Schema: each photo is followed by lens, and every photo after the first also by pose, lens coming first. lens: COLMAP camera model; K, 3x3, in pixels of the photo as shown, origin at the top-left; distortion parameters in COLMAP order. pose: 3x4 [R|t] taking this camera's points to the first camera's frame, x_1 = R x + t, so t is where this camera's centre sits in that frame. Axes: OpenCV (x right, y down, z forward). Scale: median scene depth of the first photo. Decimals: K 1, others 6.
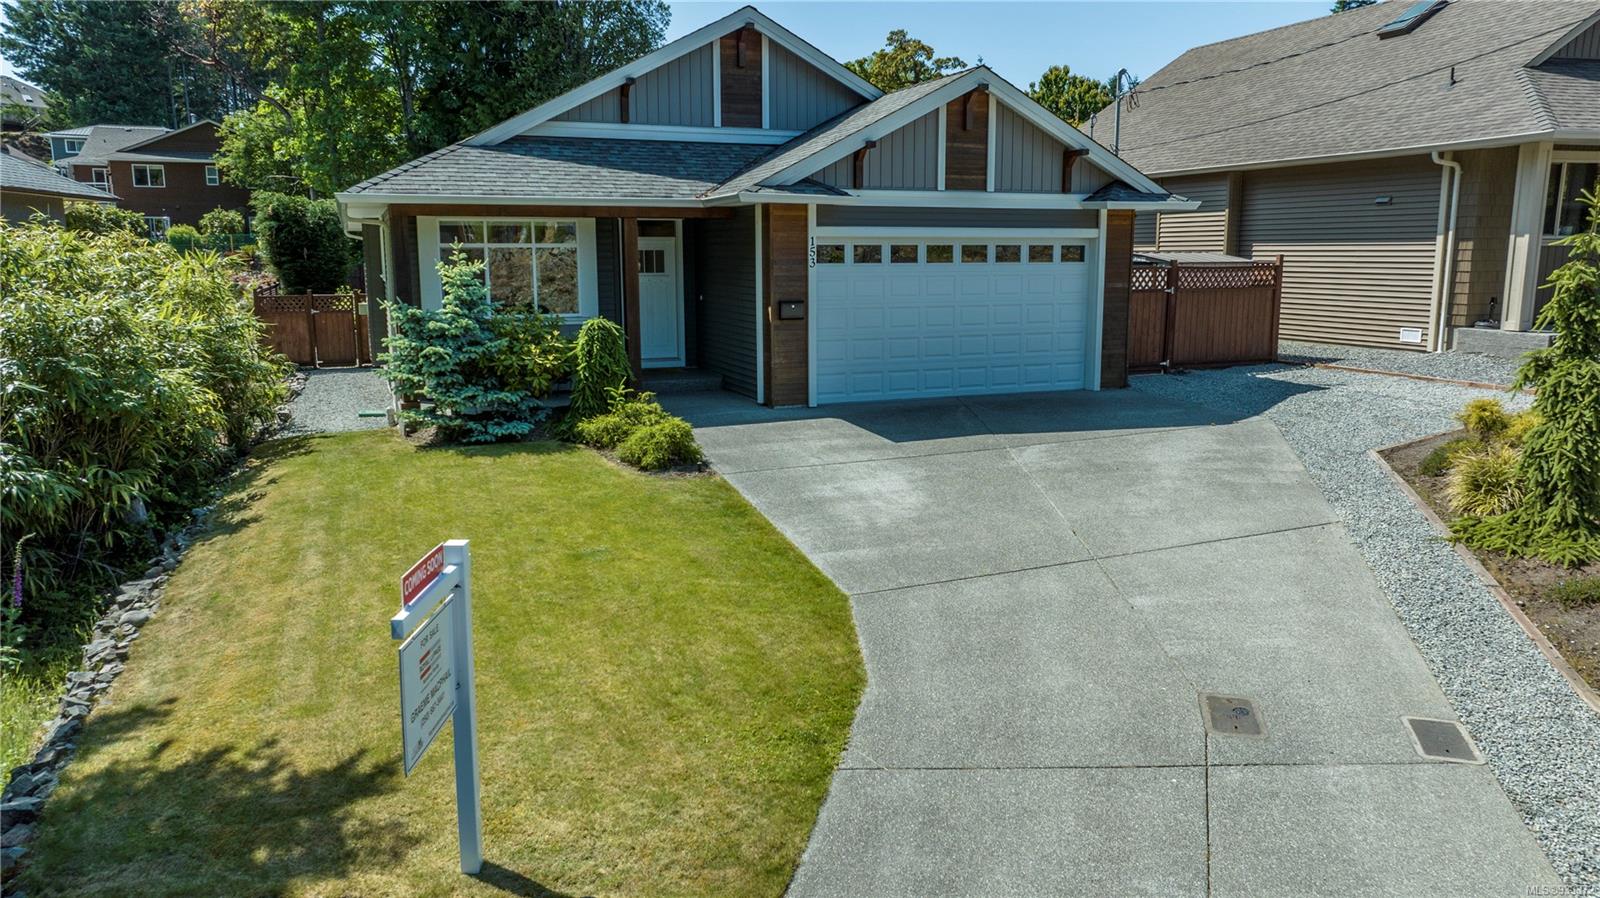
lens RADIAL K [[1119.6, 0, 800.6], [0, 1119.6, 439.3], [0, 0, 1]] dist [-0.023205, 0.023343]
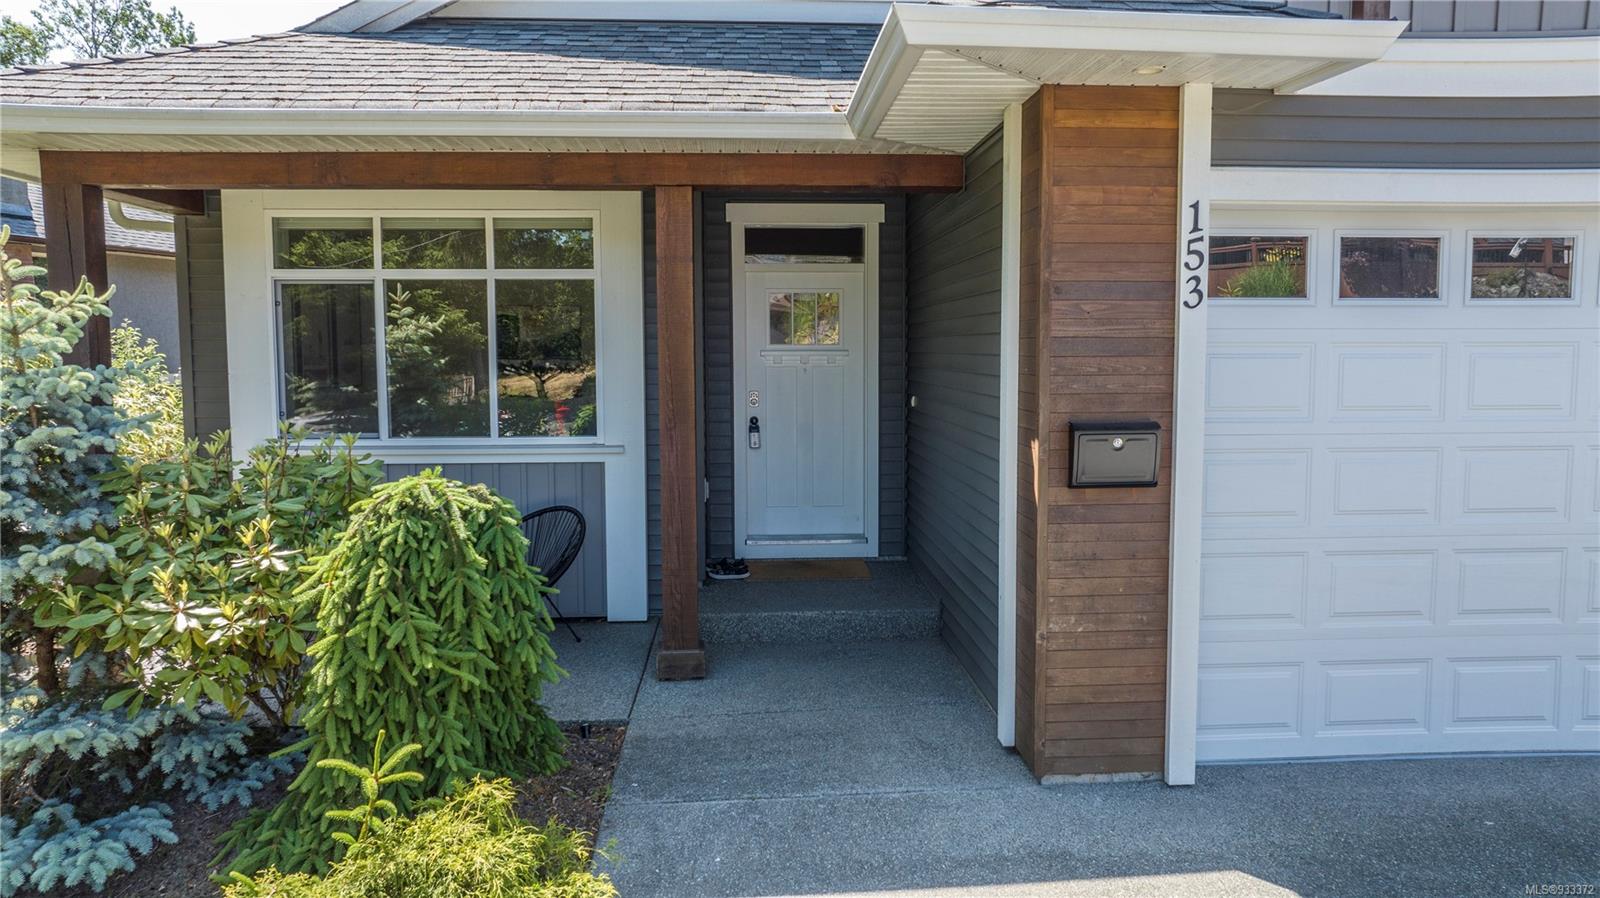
lens RADIAL K [[1119.6, 0, 810.1], [0, 1119.6, 458.9], [0, 0, 1]] dist [-0.023205, 0.023343]
pose [[0.951665, 0.028863, -0.305780, 0.005606], [-0.048953, 0.997102, -0.058235, -0.089939], [0.303213, 0.070390, 0.950320, 0.674512]]
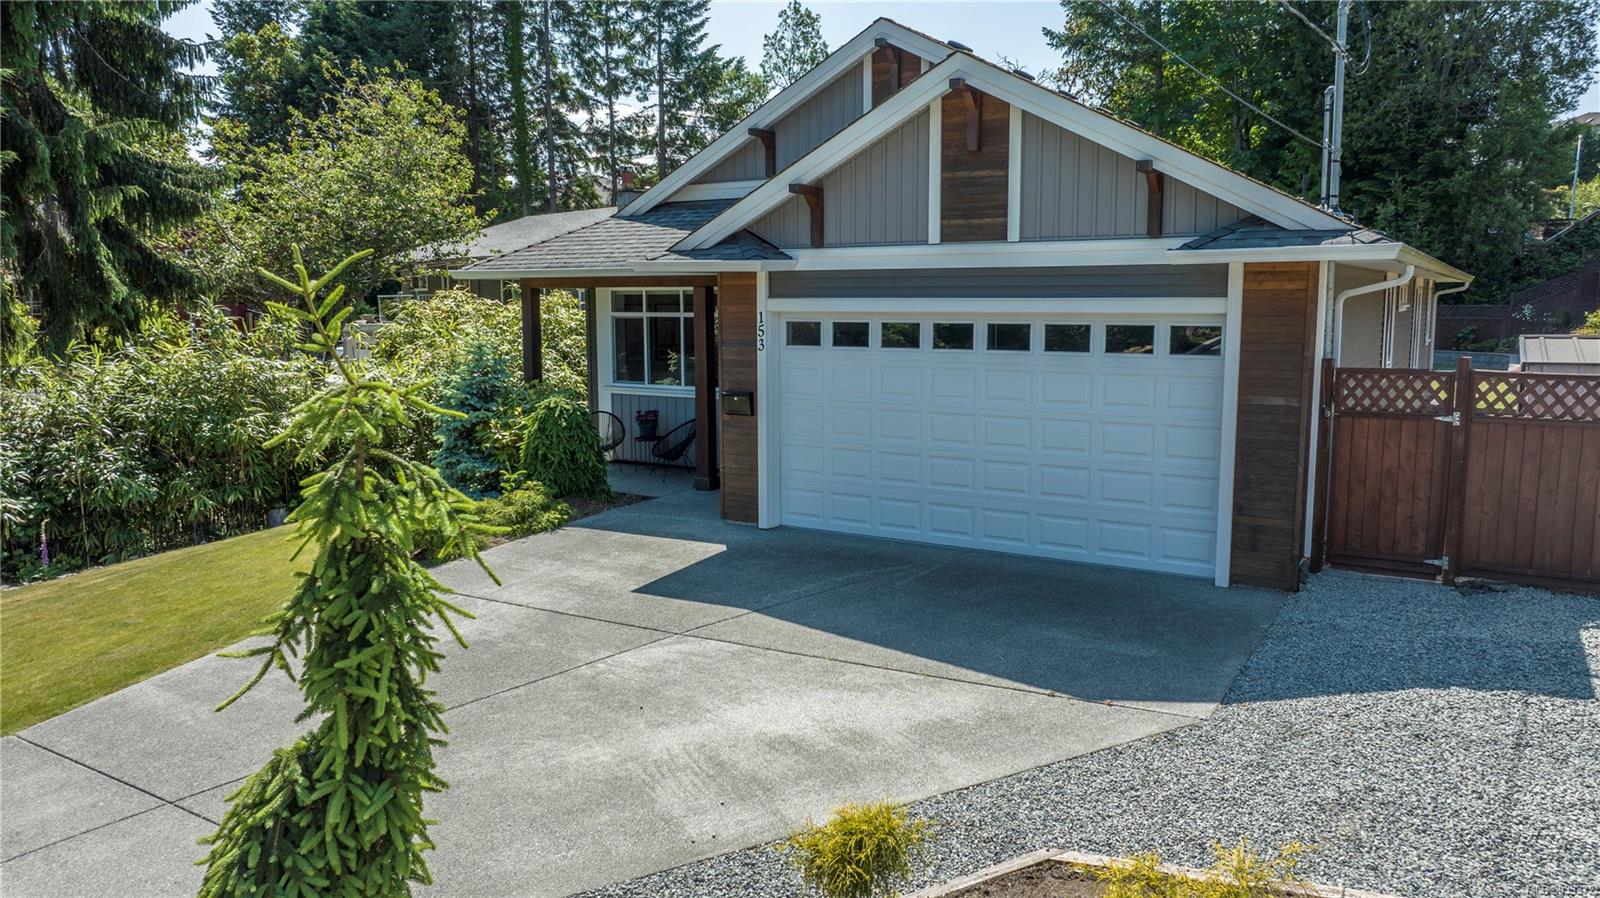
lens RADIAL K [[1119.6, 0, 802.6], [0, 1119.6, 450.6], [0, 0, 1]] dist [-0.023205, 0.023343]
pose [[0.599957, 0.108203, -0.792681, 0.626995], [-0.133633, 0.990446, 0.034055, -0.110644], [0.788793, 0.085497, 0.608684, 0.534484]]
